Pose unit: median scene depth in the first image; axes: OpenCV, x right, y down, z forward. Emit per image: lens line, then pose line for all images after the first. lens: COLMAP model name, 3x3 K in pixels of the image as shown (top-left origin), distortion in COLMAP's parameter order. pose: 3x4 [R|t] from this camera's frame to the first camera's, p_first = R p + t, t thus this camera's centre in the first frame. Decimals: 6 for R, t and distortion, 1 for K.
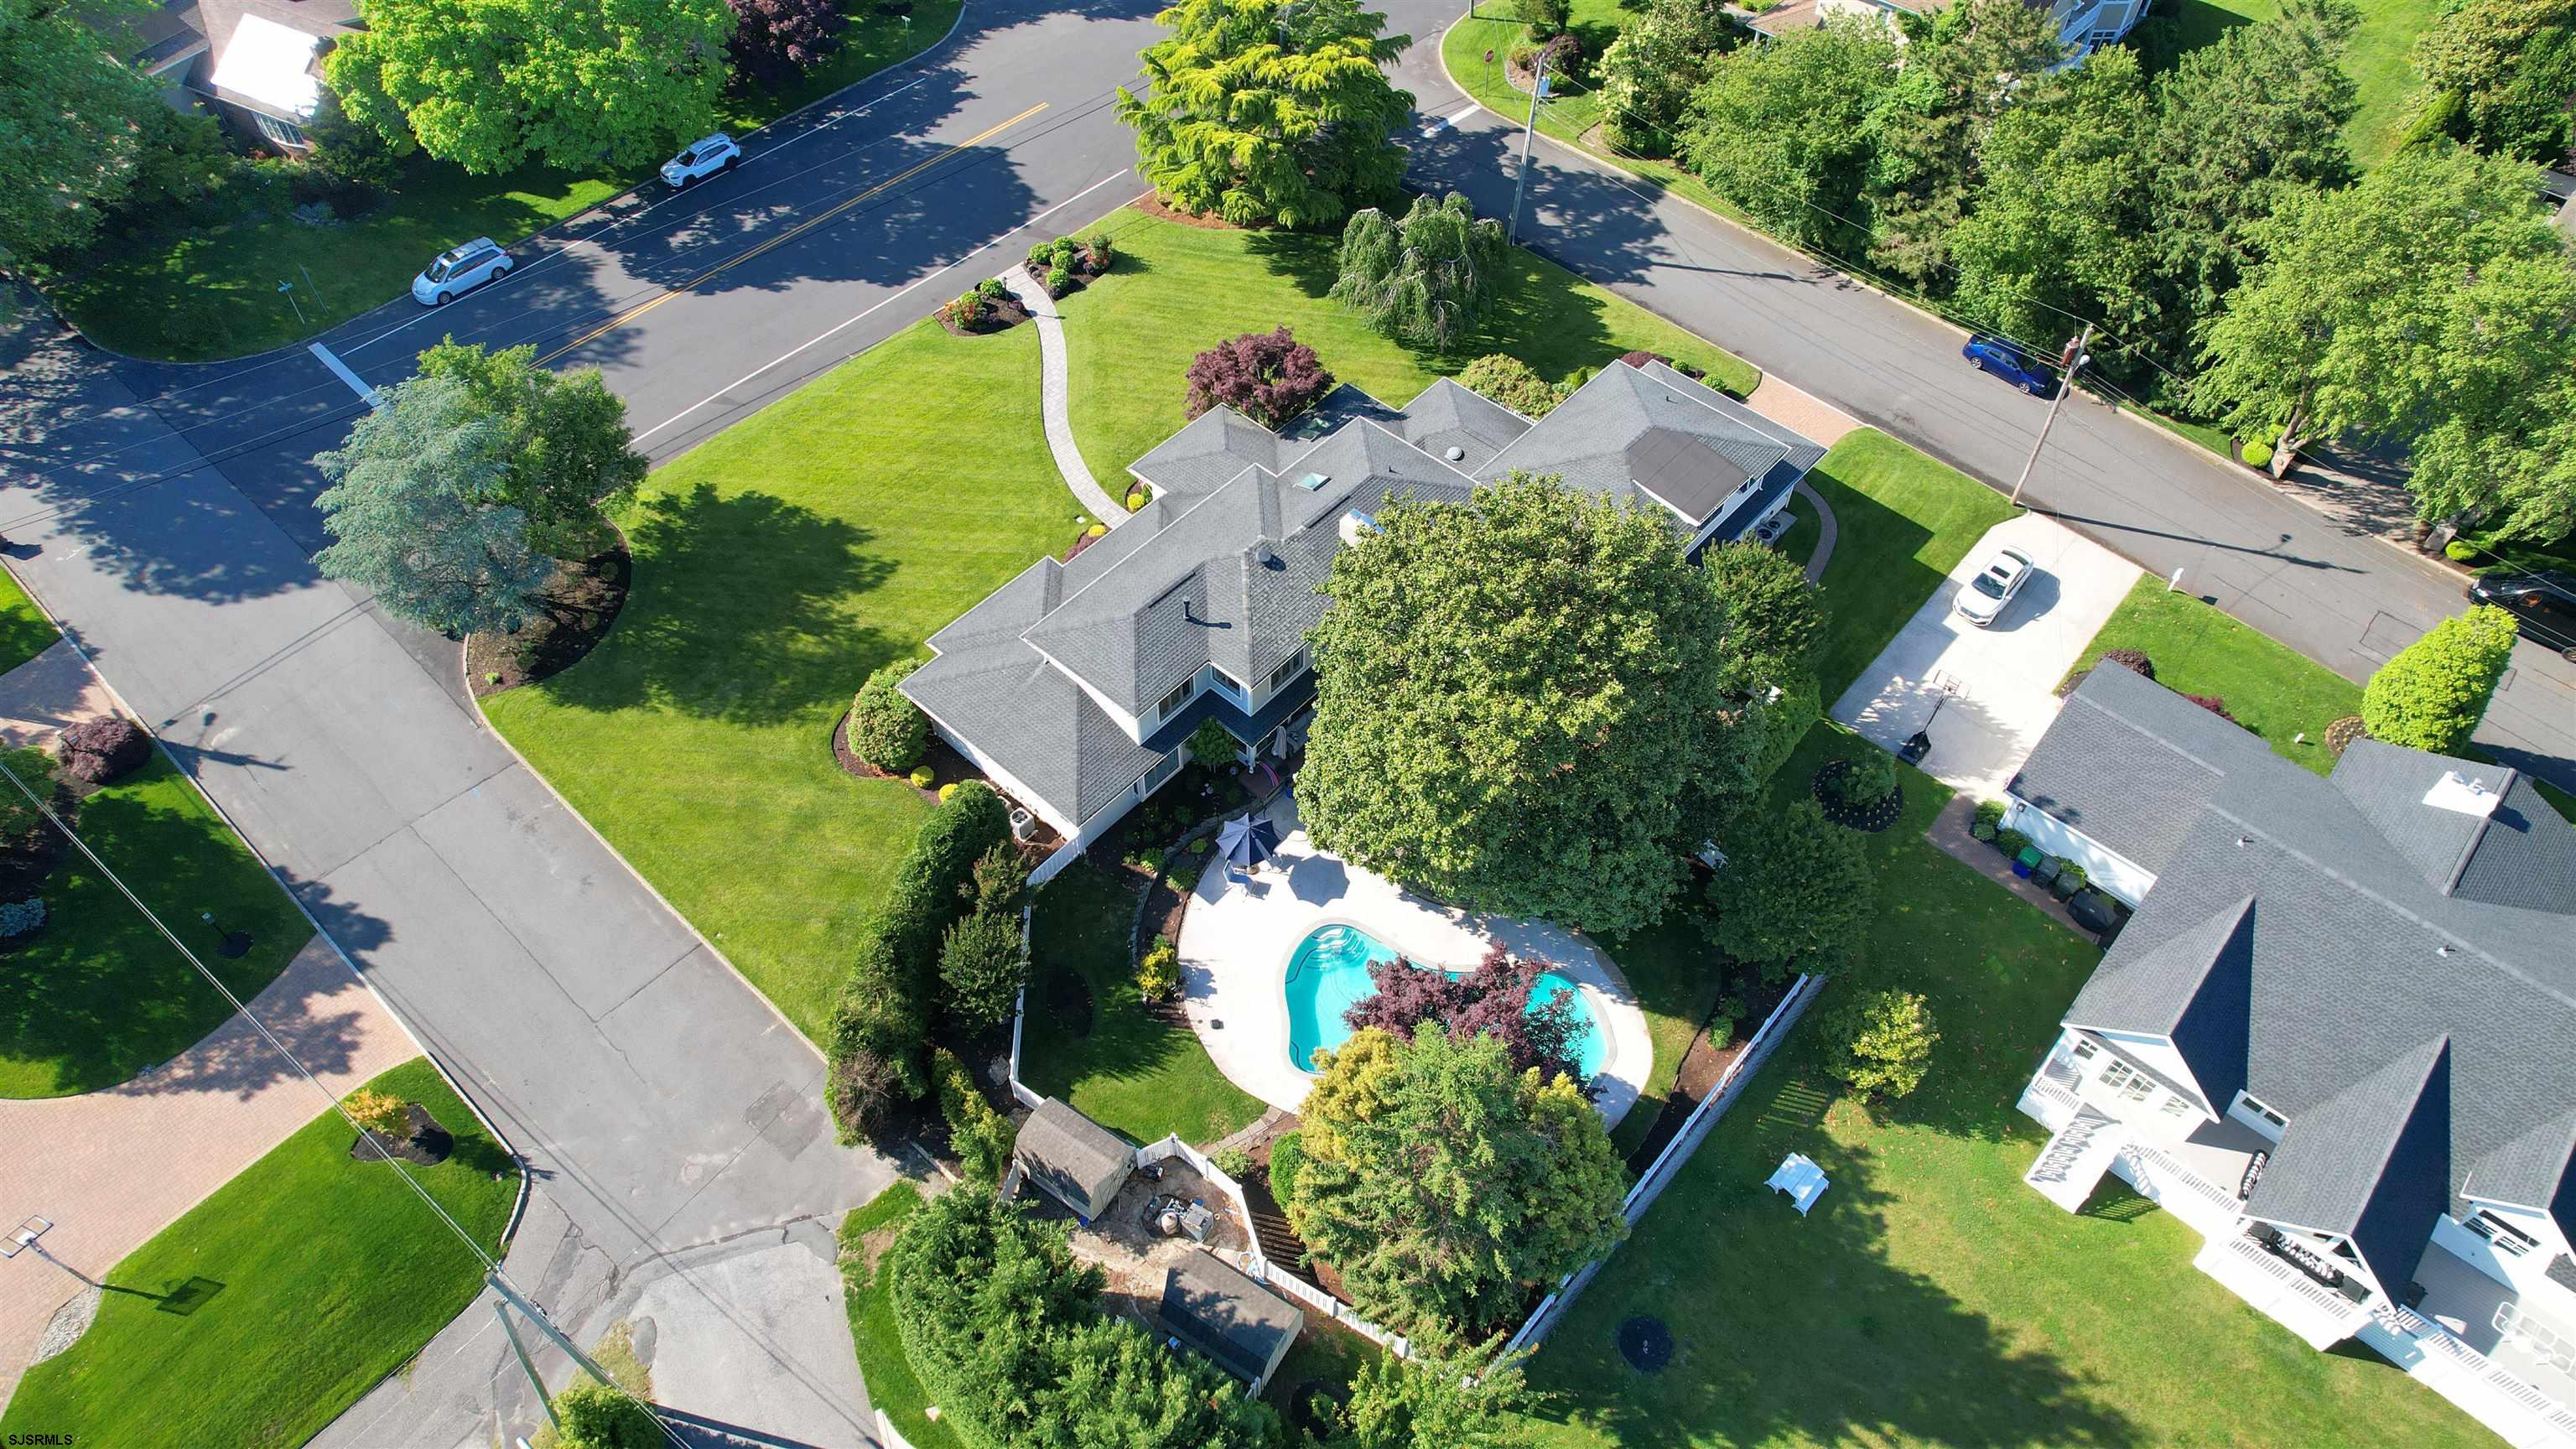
lens RADIAL K [[1665.6, 0, 1295.1], [0, 1665.6, 726.3], [0, 0, 1]] dist [-0.020974, 0.005054]
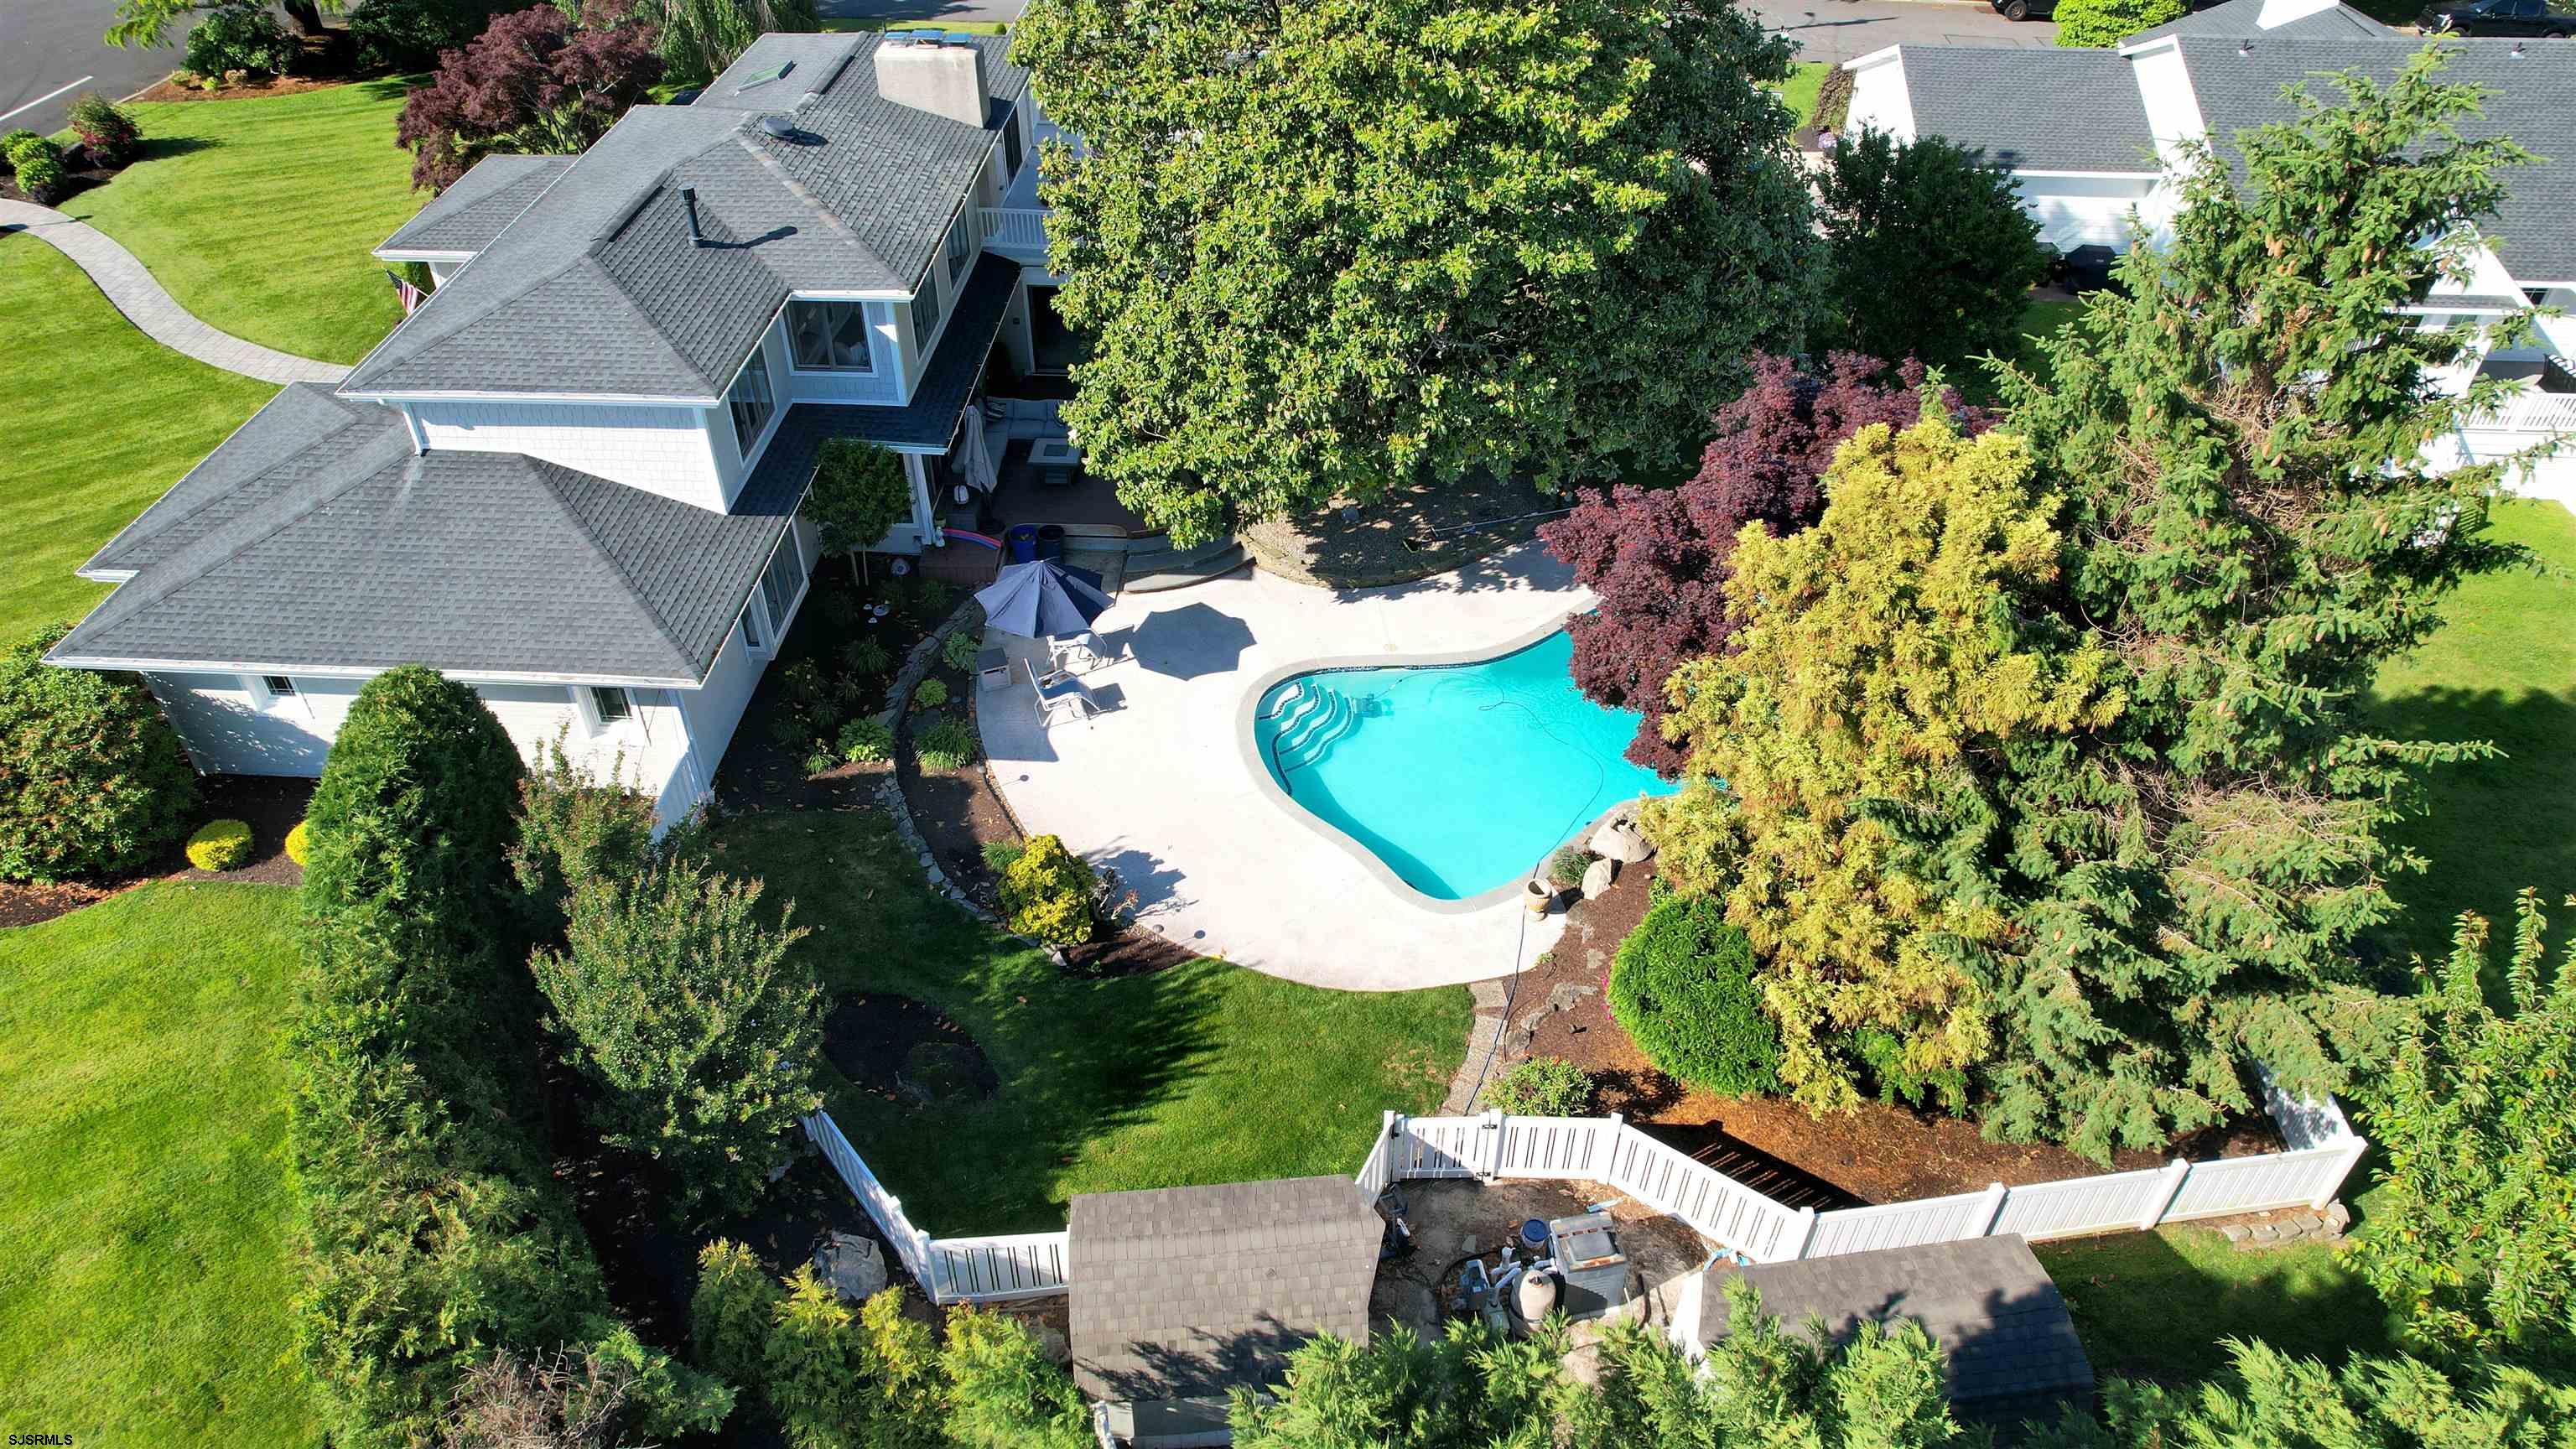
lens RADIAL K [[1665.6, 0, 1274.2], [0, 1665.6, 725.3], [0, 0, 1]] dist [-0.020974, 0.005054]
pose [[0.787076, -0.399568, 0.469955, -0.209043], [0.476781, 0.877454, -0.052473, 0.153241], [-0.391397, 0.265366, 0.881129, 0.570718]]
